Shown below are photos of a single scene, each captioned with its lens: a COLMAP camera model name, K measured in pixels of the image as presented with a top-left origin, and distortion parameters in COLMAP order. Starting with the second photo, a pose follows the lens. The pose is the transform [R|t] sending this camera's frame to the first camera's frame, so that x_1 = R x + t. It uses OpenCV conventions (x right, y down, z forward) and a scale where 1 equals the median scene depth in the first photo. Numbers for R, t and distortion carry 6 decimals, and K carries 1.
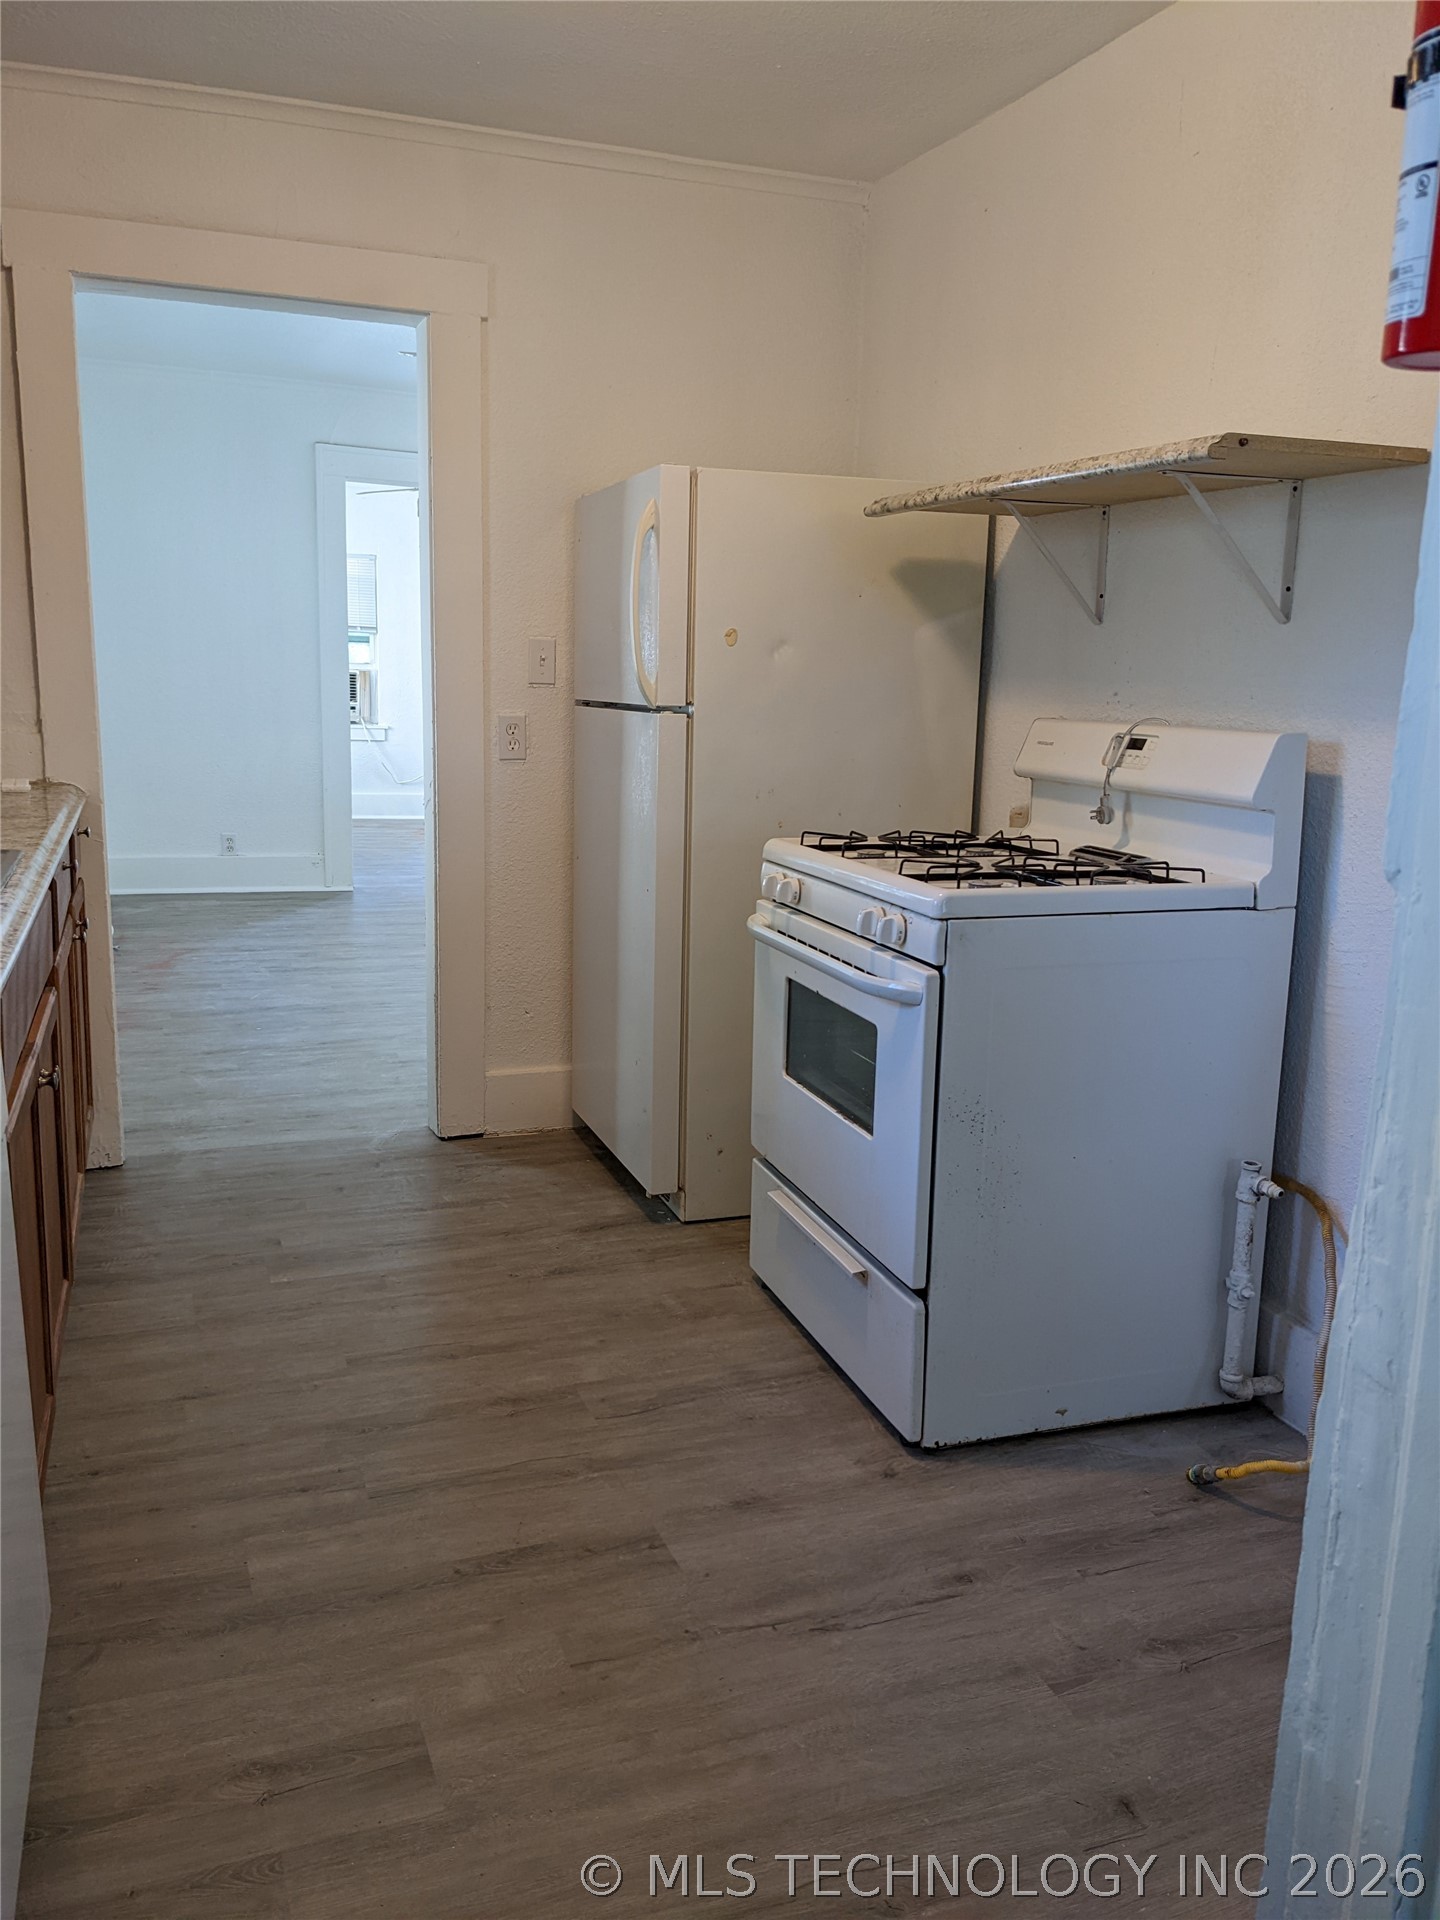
lens RADIAL K [[1507.2, 0, 718.6], [0, 1507.2, 951.6], [0, 0, 1]] dist [-0.008311, -0.018081]
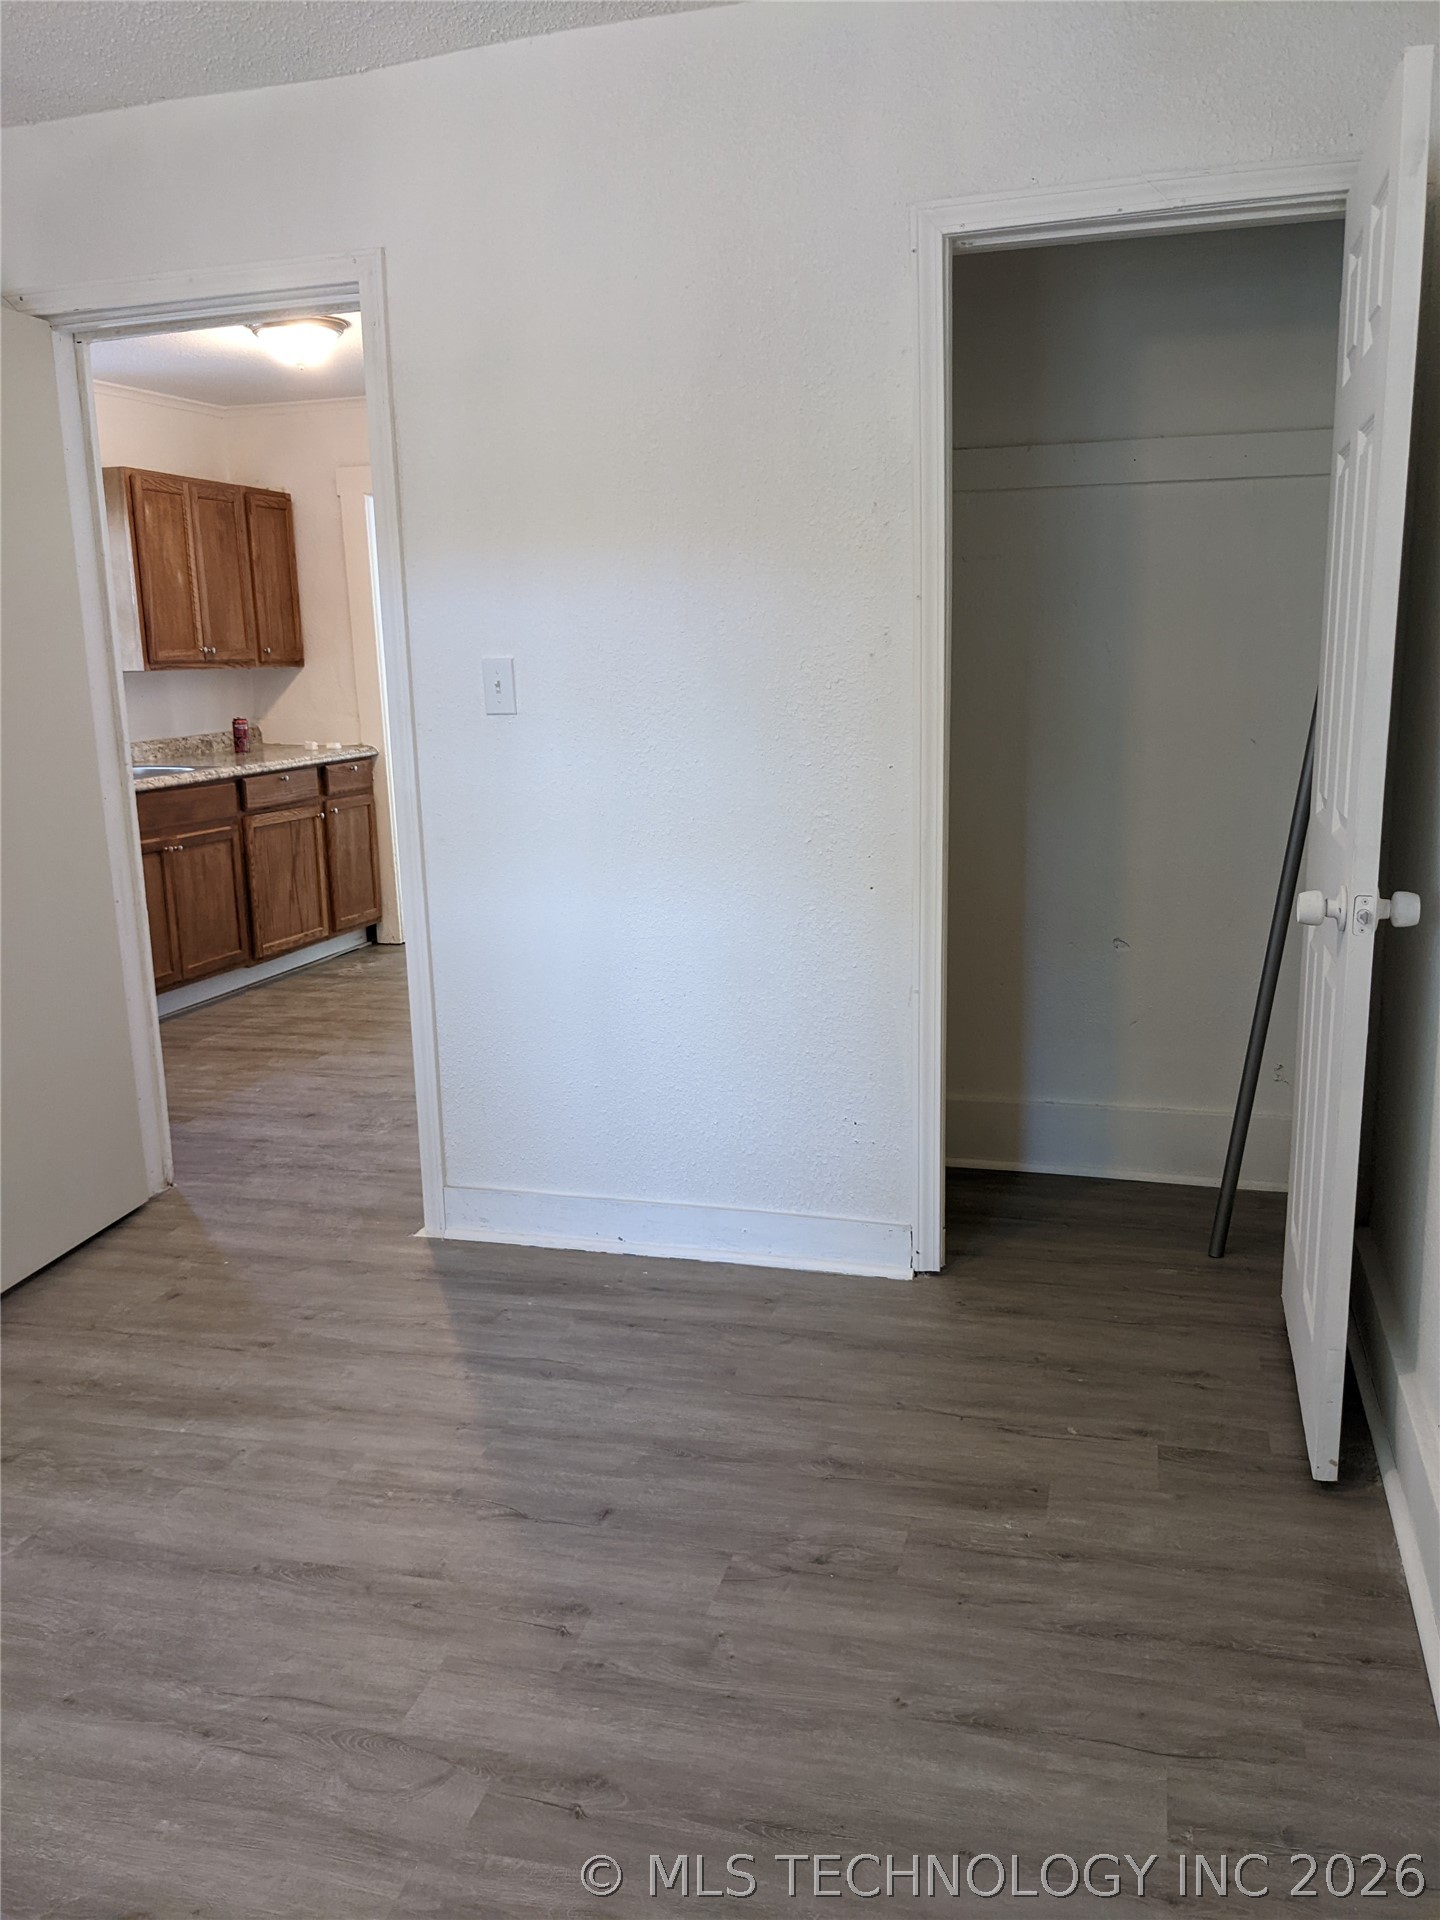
lens RADIAL K [[1507.2, 0, 723.6], [0, 1507.2, 960.6], [0, 0, 1]] dist [-0.008311, -0.018081]
pose [[0.800989, 0.068266, -0.594775, 1.561792], [-0.063071, 0.997571, 0.029560, 0.113324], [0.595348, 0.013836, 0.803349, -0.449230]]
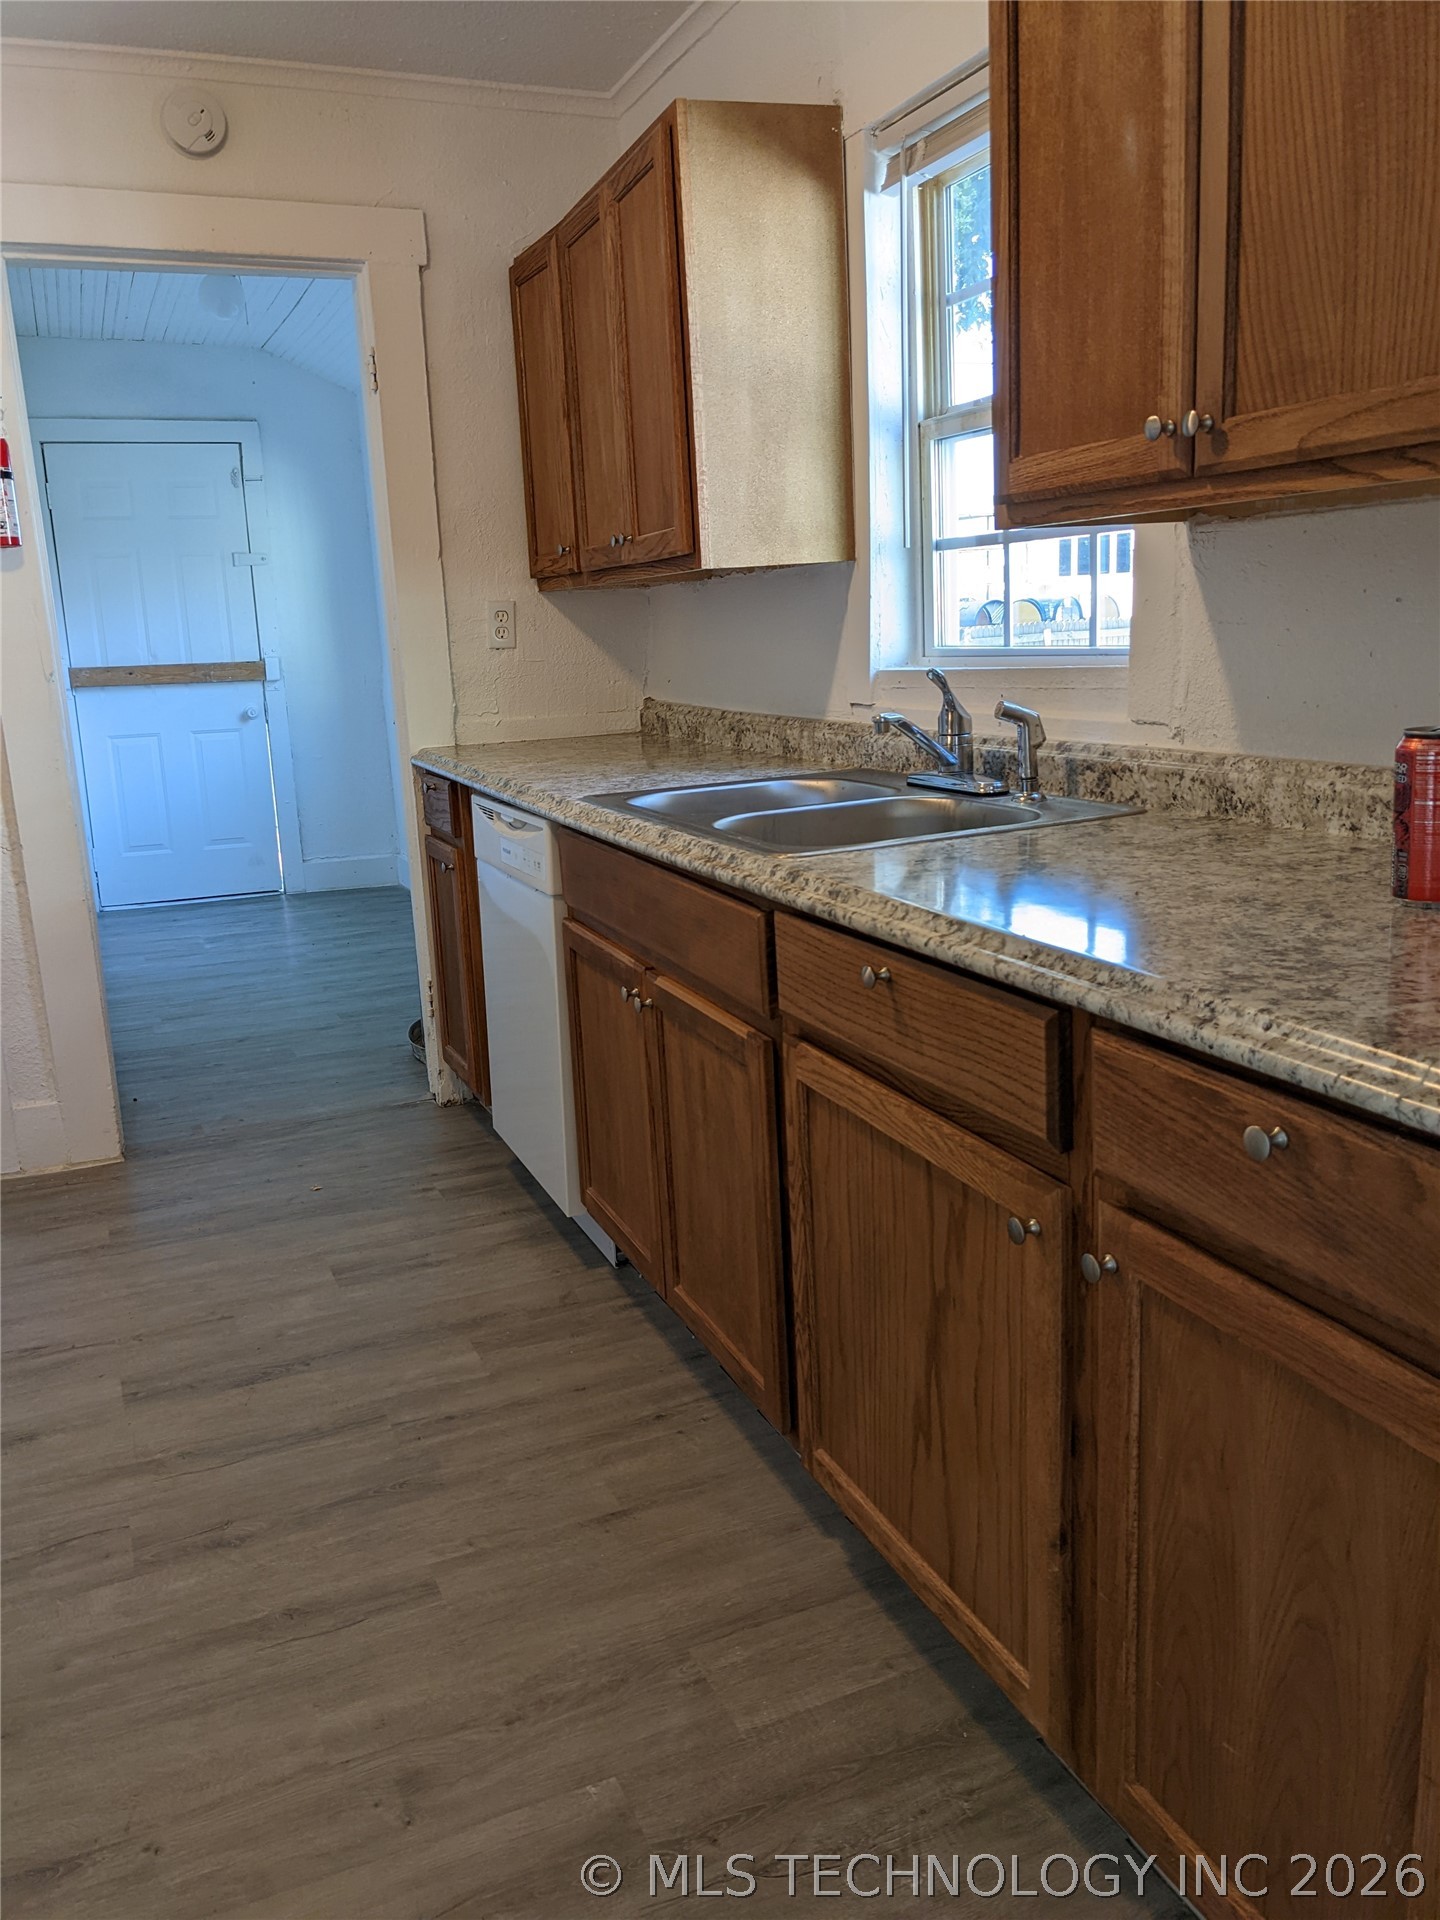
lens RADIAL K [[1507.2, 0, 713.2], [0, 1507.2, 958.1], [0, 0, 1]] dist [-0.008311, -0.018081]
pose [[-0.998916, 0.027547, -0.037527, -0.376900], [0.009768, 0.912208, 0.409611, -0.314666], [0.045516, 0.408800, -0.911488, 1.610047]]
